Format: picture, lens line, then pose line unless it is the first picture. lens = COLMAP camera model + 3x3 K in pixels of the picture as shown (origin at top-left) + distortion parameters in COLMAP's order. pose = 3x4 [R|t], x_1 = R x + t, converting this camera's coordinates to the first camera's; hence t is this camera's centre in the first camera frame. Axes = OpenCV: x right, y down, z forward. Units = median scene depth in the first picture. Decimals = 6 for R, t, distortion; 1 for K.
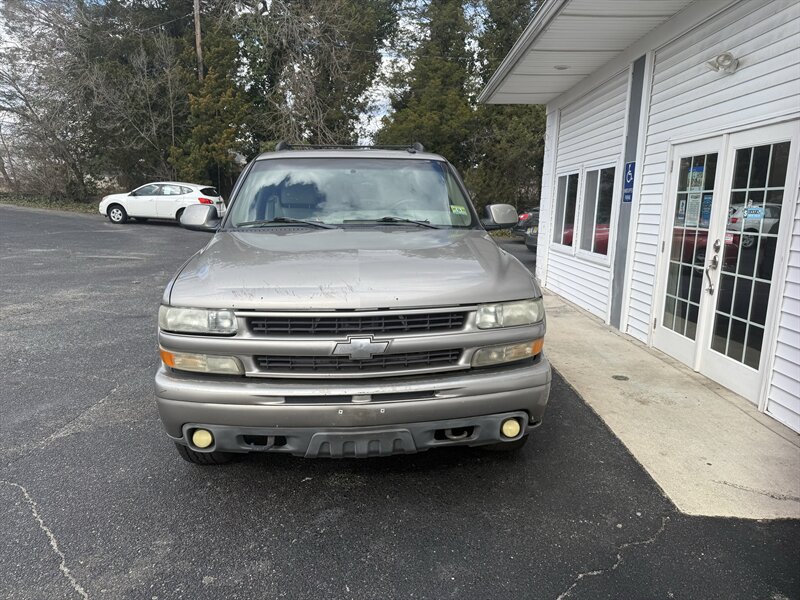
lens RADIAL K [[558.6, 0, 400.0], [0, 558.6, 300.0], [0, 0, 1]] dist [0.080719, -0.114911]
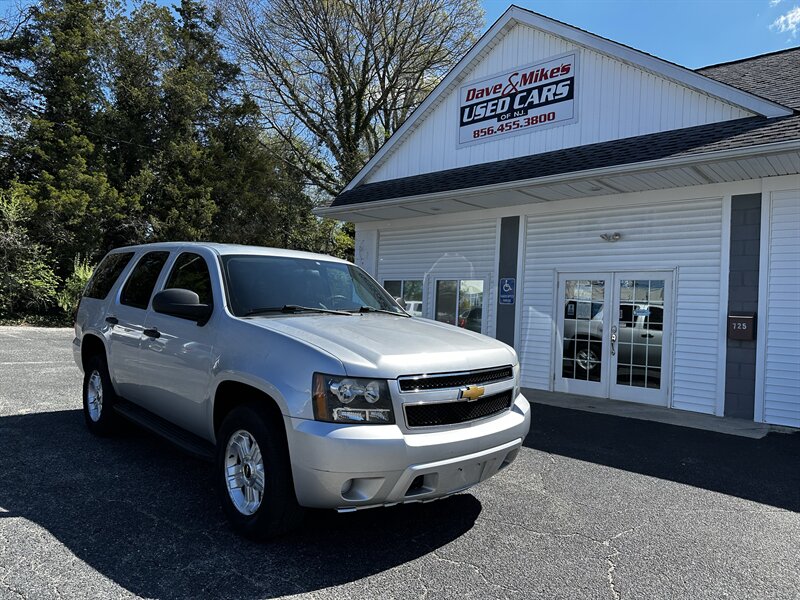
lens RADIAL K [[558.6, 0, 400.0], [0, 558.6, 300.0], [0, 0, 1]] dist [0.080719, -0.114911]
pose [[0.674842, 0.013660, 0.737835, -1.242700], [0.100294, 0.988854, -0.110039, -0.052101], [-0.731115, 0.148259, 0.665951, 0.229558]]
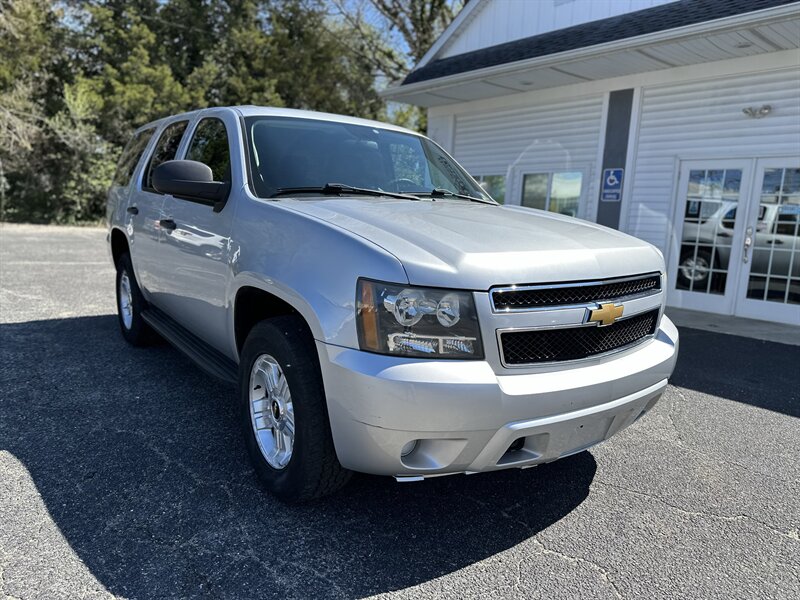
lens RADIAL K [[570.2, 0, 395.9], [0, 570.2, 301.3], [0, 0, 1]] dist [0.007689, 0.000768]
pose [[0.768904, -0.092525, 0.632635, -1.094467], [0.084647, 0.995495, 0.042715, -0.049064], [-0.633737, 0.020707, 0.773272, 0.385520]]
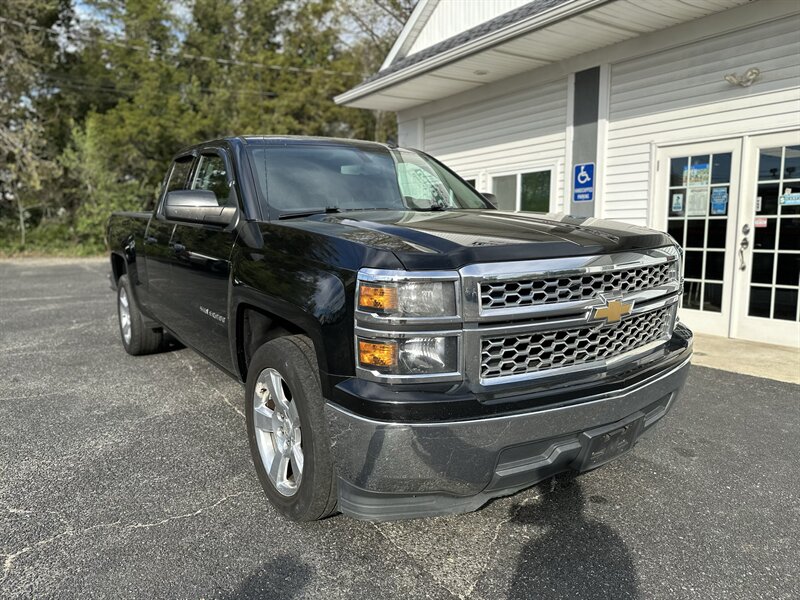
lens RADIAL K [[558.6, 0, 400.0], [0, 558.6, 300.0], [0, 0, 1]] dist [0.080719, -0.114911]
pose [[0.827572, -0.106988, 0.551071, -0.666095], [0.125624, 0.992070, 0.003951, -0.041327], [-0.547123, 0.065958, 0.834449, 0.386574]]
